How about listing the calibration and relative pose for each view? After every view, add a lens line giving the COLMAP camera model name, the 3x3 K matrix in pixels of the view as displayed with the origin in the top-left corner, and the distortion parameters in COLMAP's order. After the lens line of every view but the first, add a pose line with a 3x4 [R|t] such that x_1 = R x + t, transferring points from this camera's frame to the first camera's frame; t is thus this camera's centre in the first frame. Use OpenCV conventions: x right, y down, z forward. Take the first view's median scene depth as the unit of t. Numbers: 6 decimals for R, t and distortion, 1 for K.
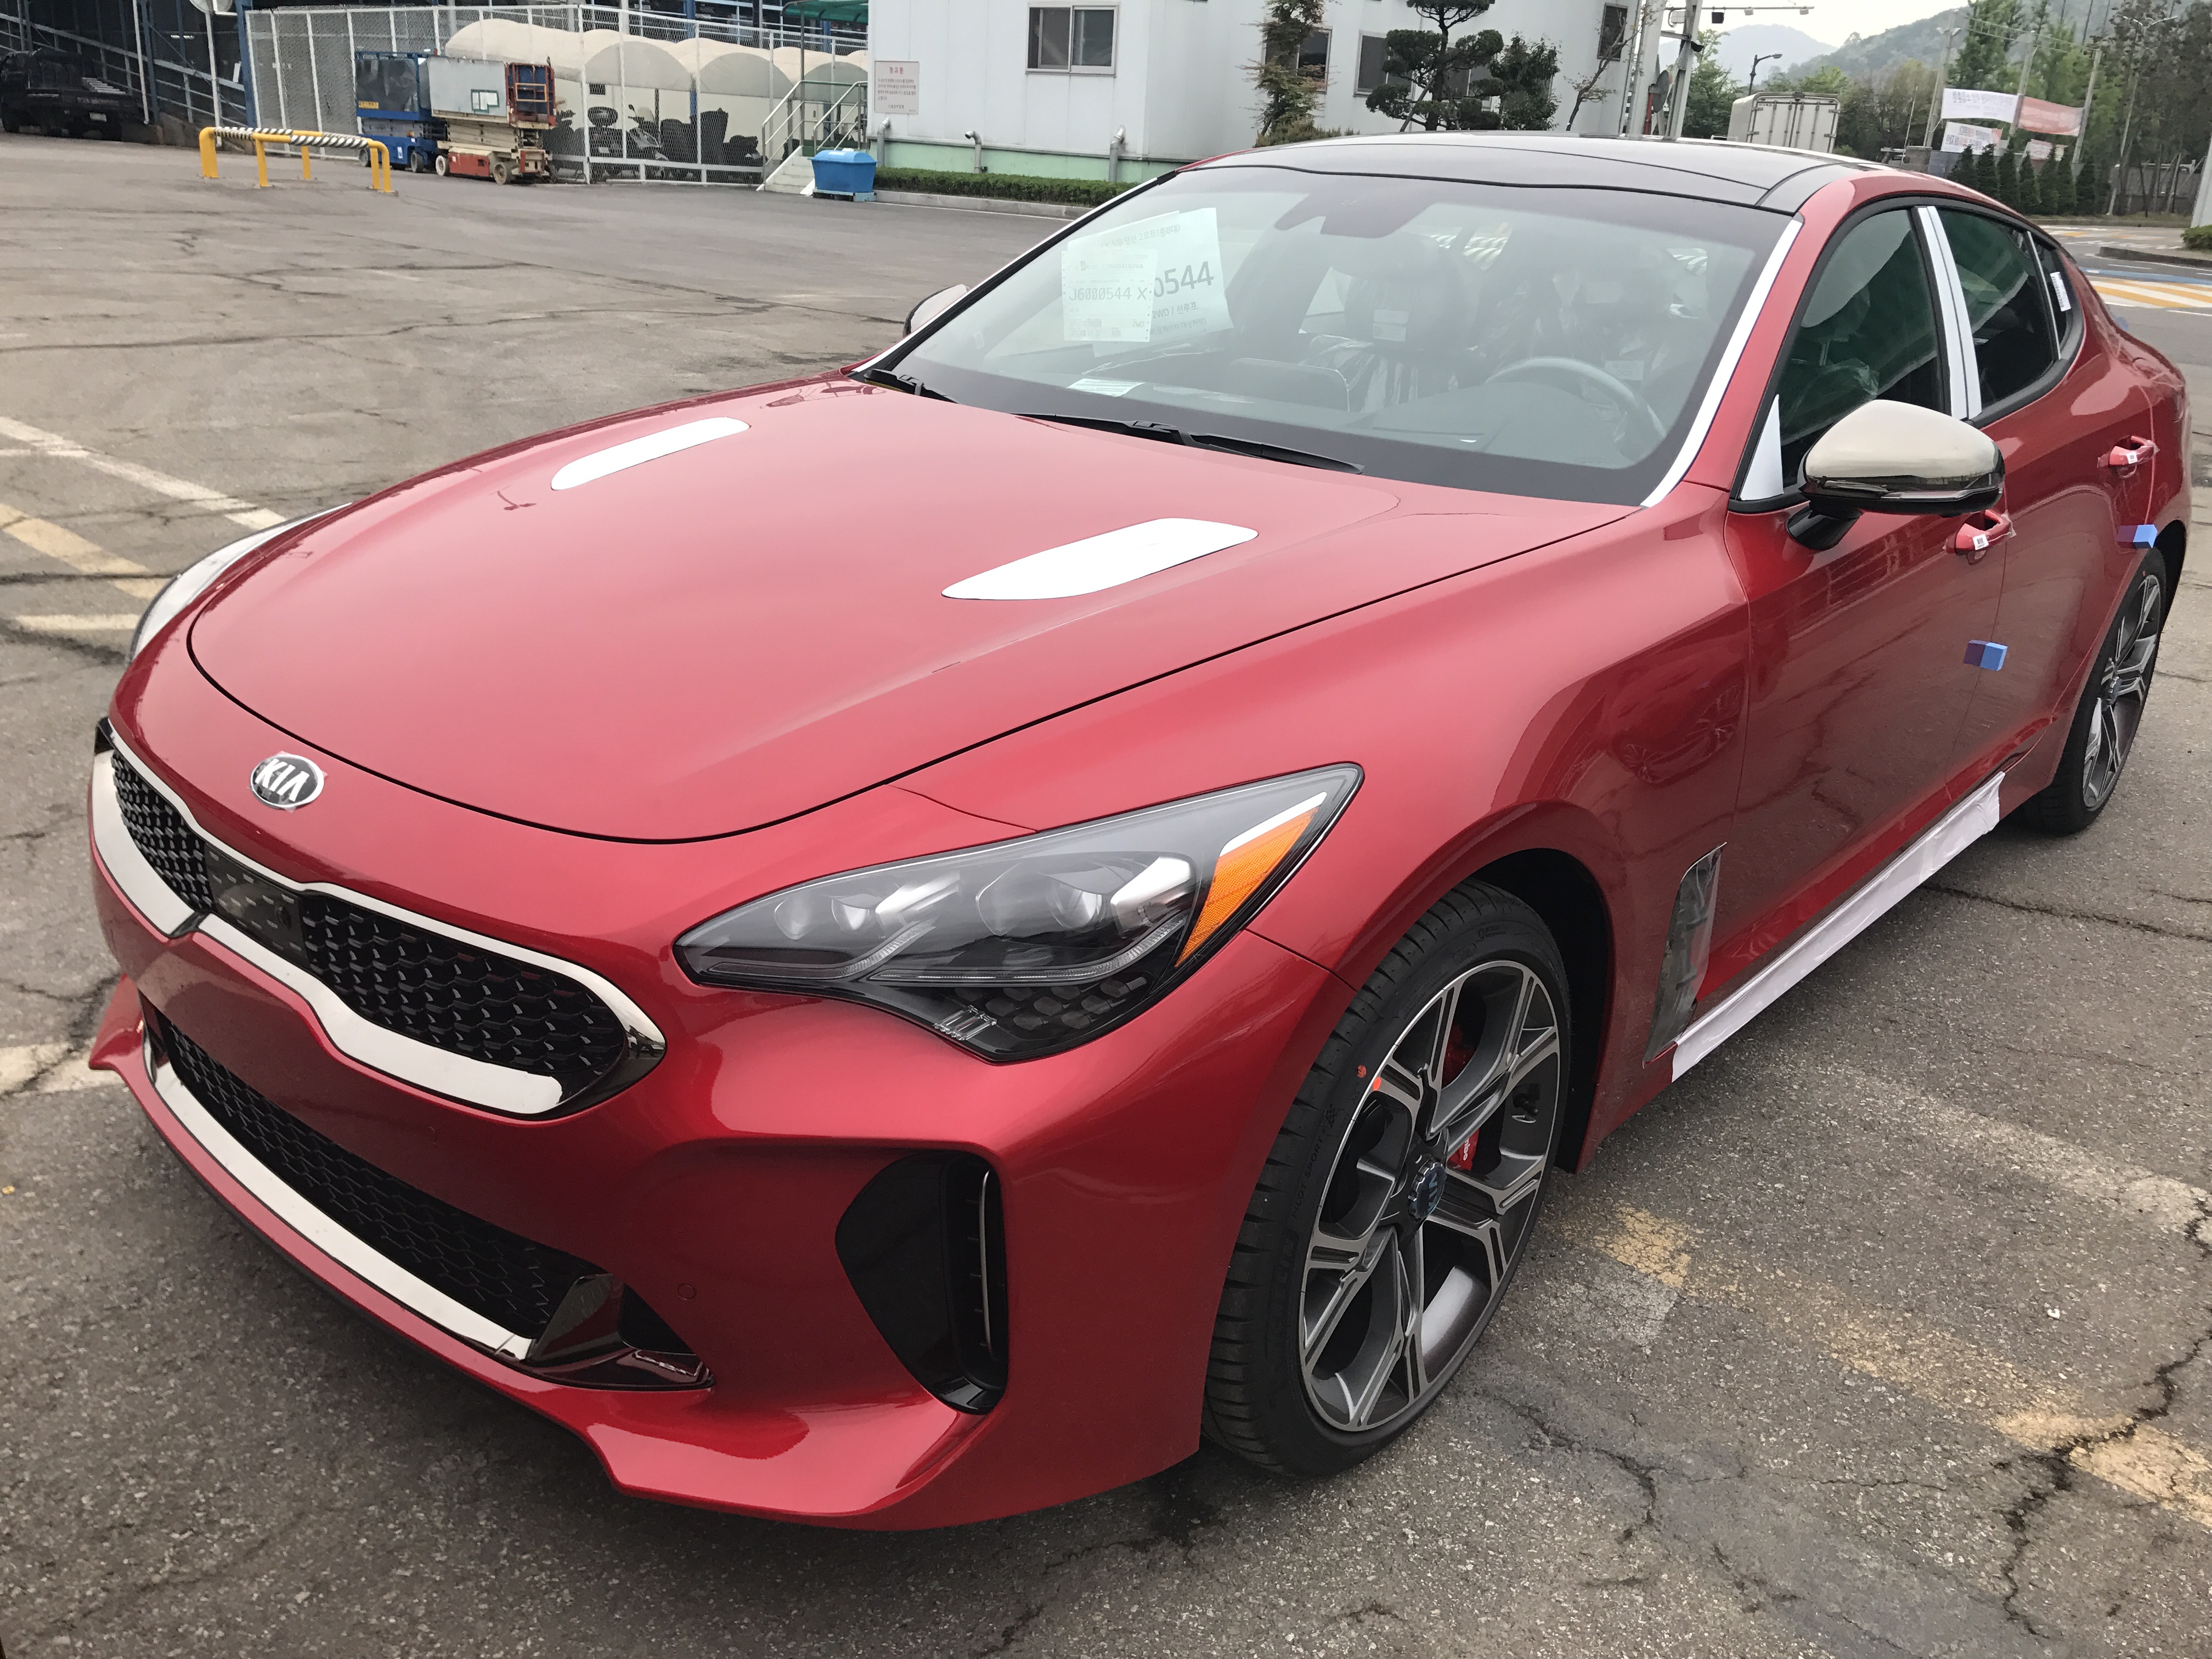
lens RADIAL K [[1775.8, 0, 1106.0], [0, 1775.8, 829.5], [0, 0, 1]] dist [0.010467, 0.007479]
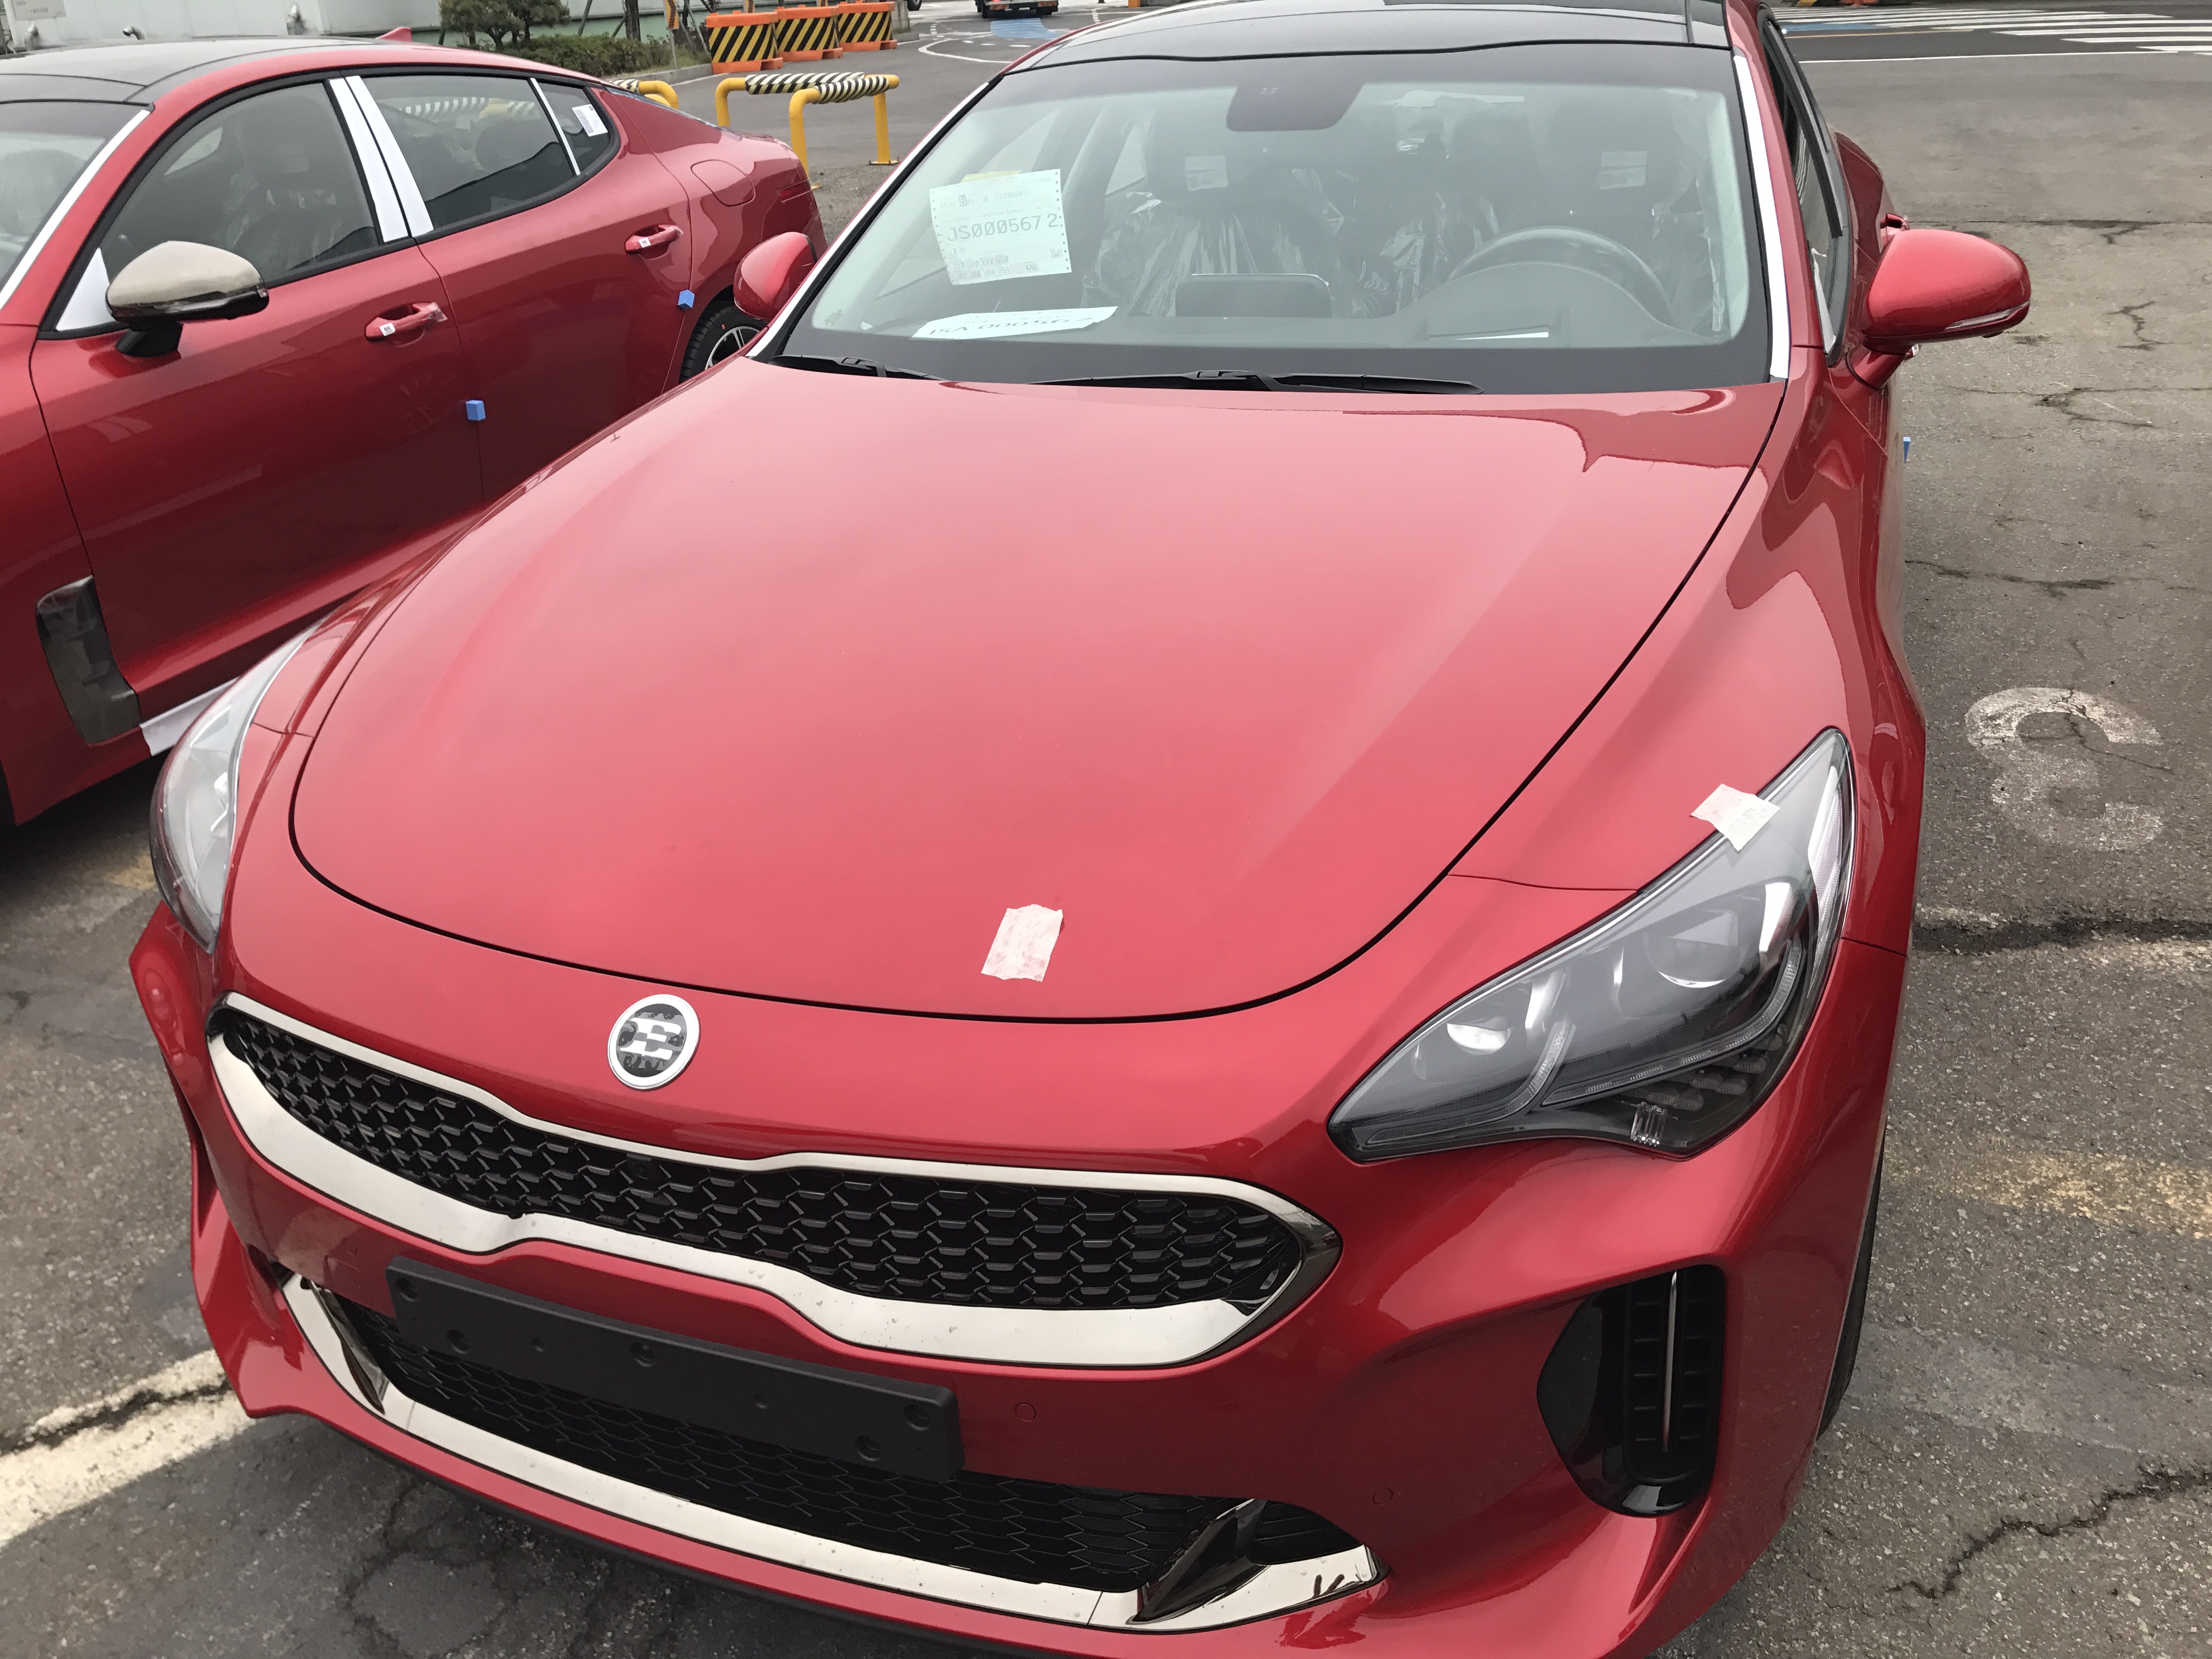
lens RADIAL K [[1775.8, 0, 1106.0], [0, 1775.8, 829.5], [0, 0, 1]] dist [0.010467, 0.007479]
pose [[0.940821, -0.231549, 0.247468, -0.380980], [0.209948, 0.971419, 0.110754, -0.140107], [-0.266040, -0.052244, 0.962545, 0.154473]]
